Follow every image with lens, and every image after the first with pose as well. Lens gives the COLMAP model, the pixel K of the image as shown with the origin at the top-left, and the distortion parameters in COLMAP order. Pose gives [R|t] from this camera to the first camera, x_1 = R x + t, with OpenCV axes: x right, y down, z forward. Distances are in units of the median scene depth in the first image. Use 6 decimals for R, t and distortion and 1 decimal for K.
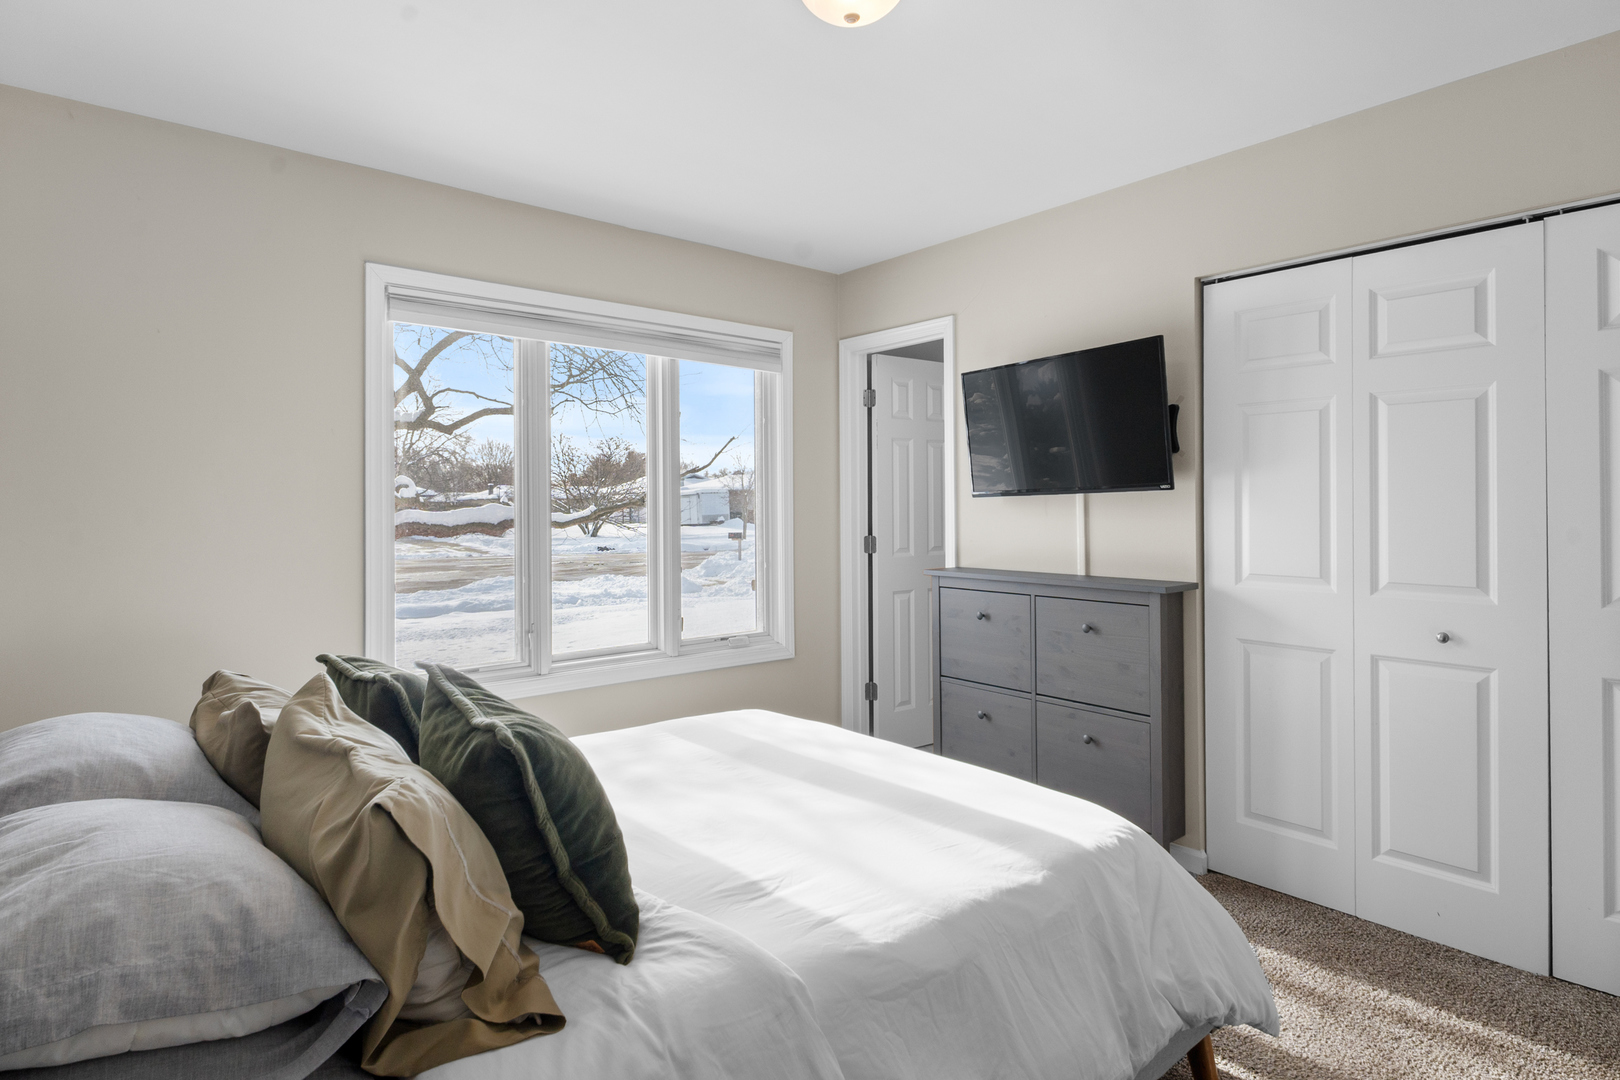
lens RADIAL K [[865.5, 0, 774.8], [0, 865.5, 501.7], [0, 0, 1]] dist [0.020997, -0.013983]
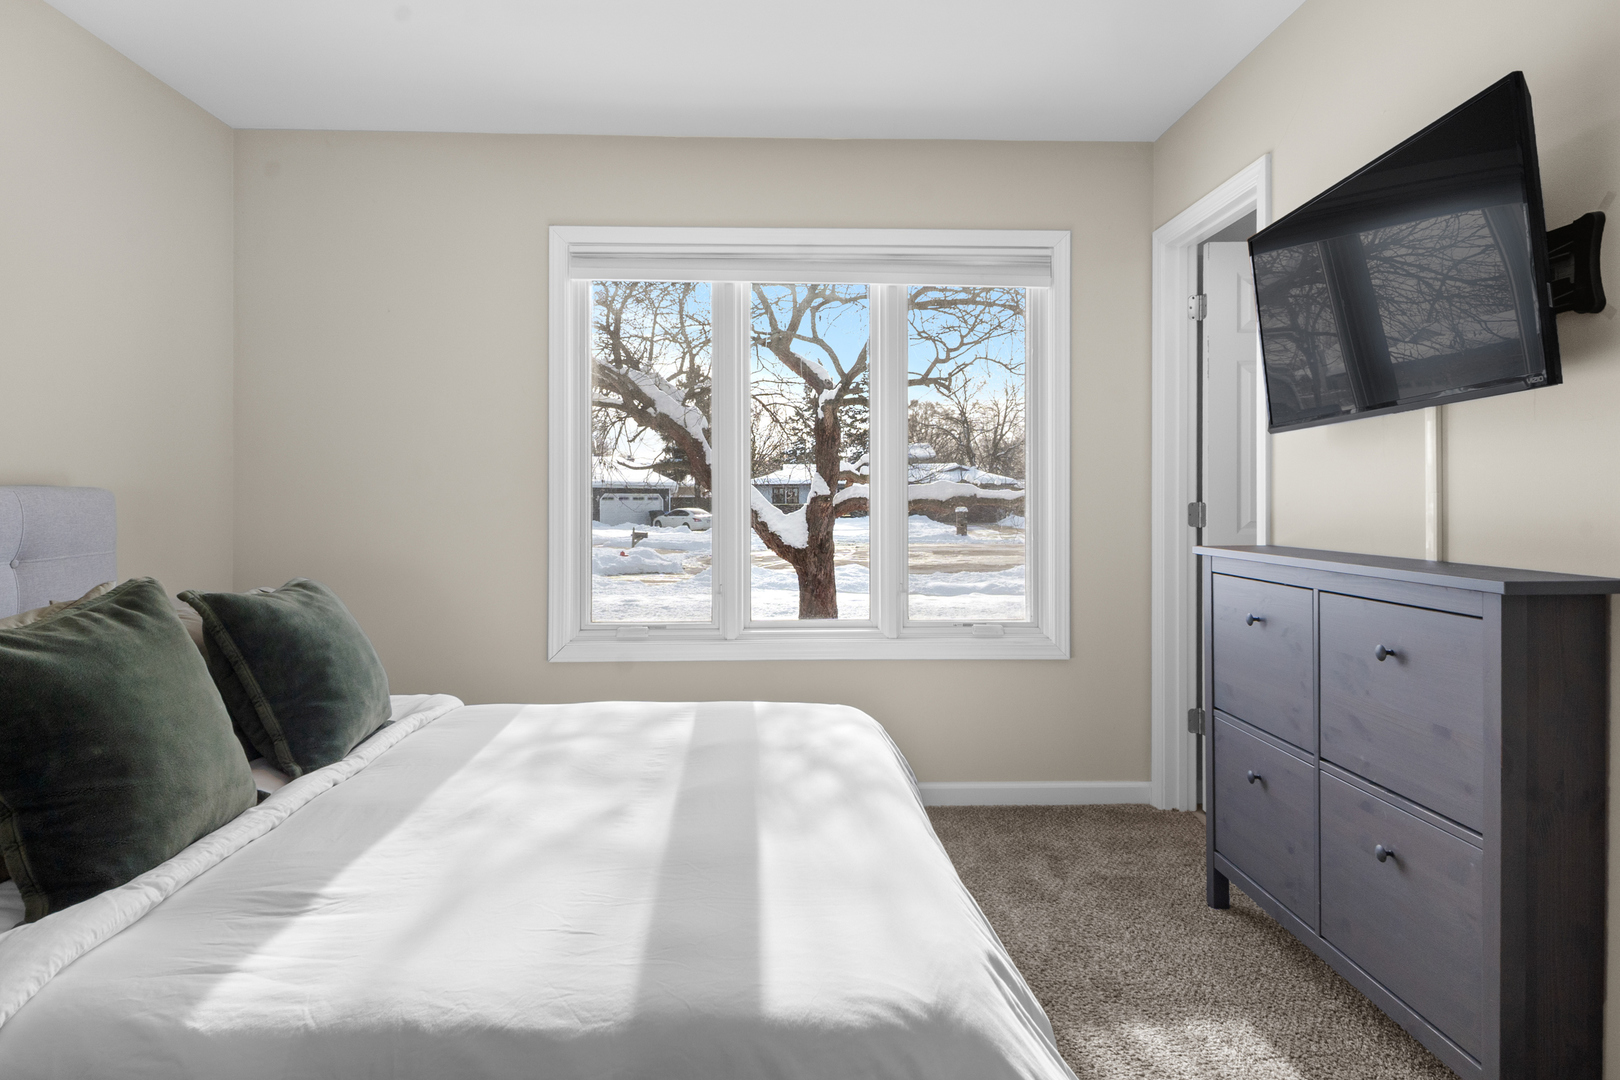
lens RADIAL K [[865.5, 0, 790.1], [0, 865.5, 505.5], [0, 0, 1]] dist [0.020997, -0.013983]
pose [[0.797210, 0.010673, -0.603608, 0.366218], [-0.001155, 0.999869, 0.016153, 0.041292], [0.603702, -0.012180, 0.797117, 0.311903]]
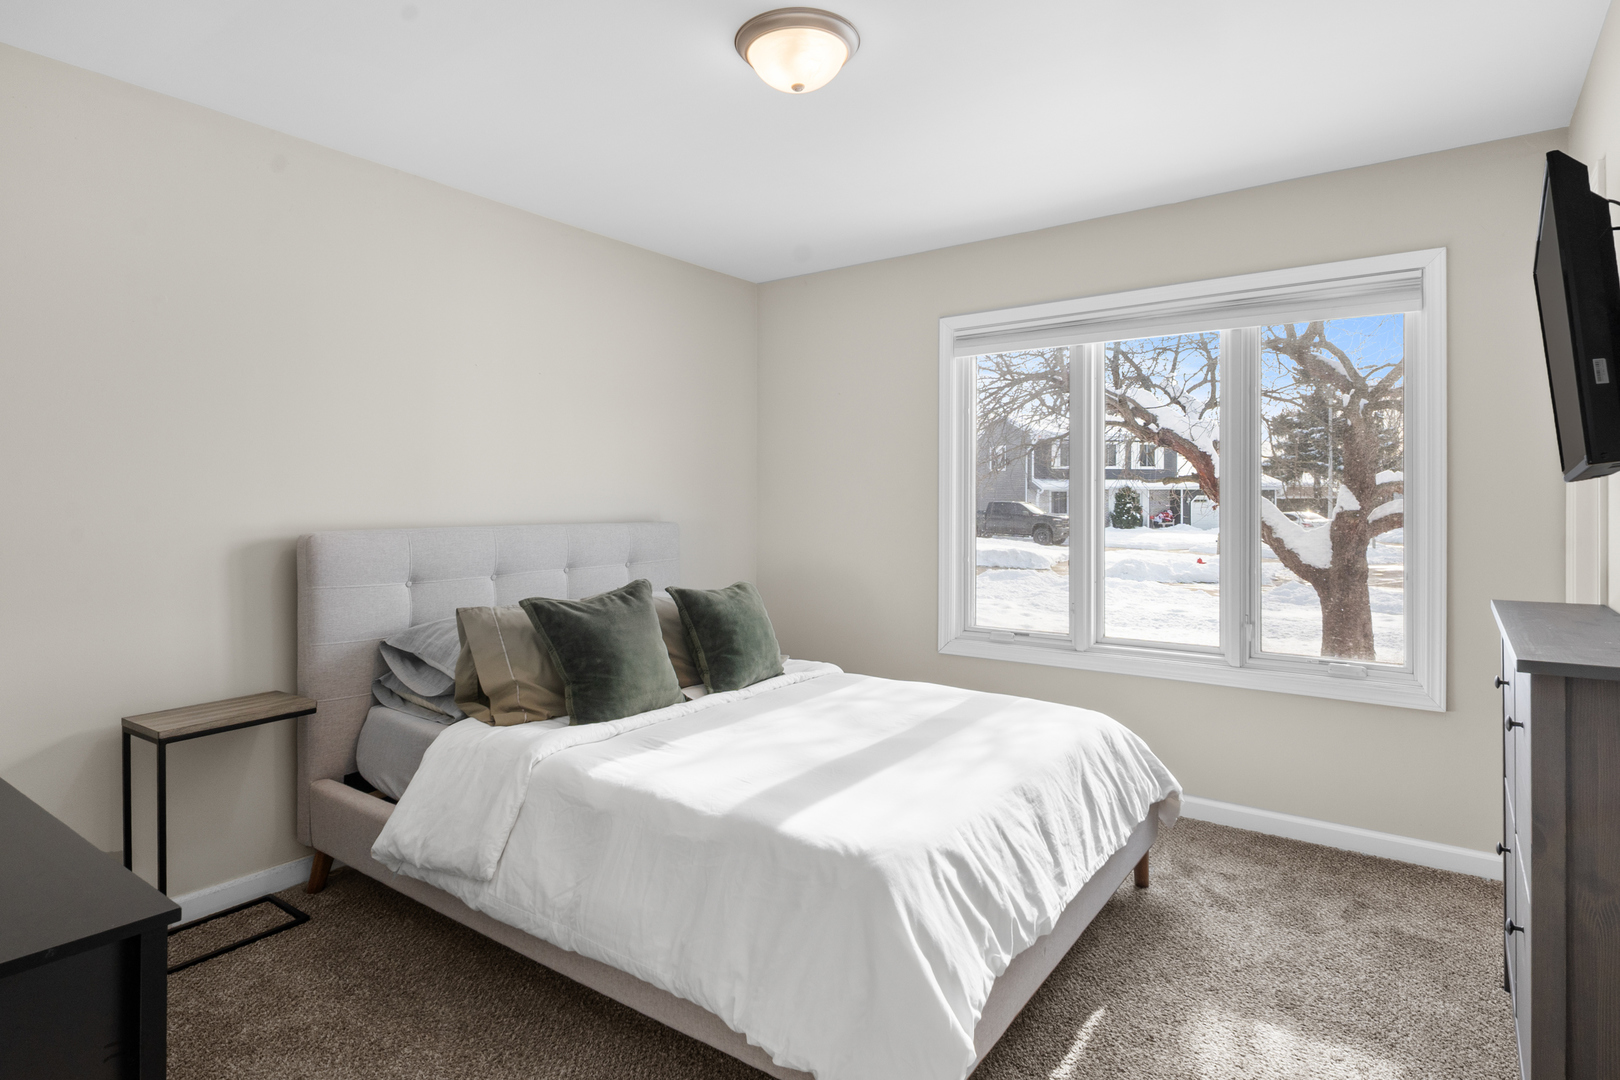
lens RADIAL K [[865.5, 0, 805.1], [0, 865.5, 507.5], [0, 0, 1]] dist [0.020997, -0.013983]
pose [[0.254789, 0.015661, -0.966870, 0.729112], [0.006582, 0.999818, 0.017929, -0.002673], [0.966974, -0.010932, 0.254640, 0.409713]]
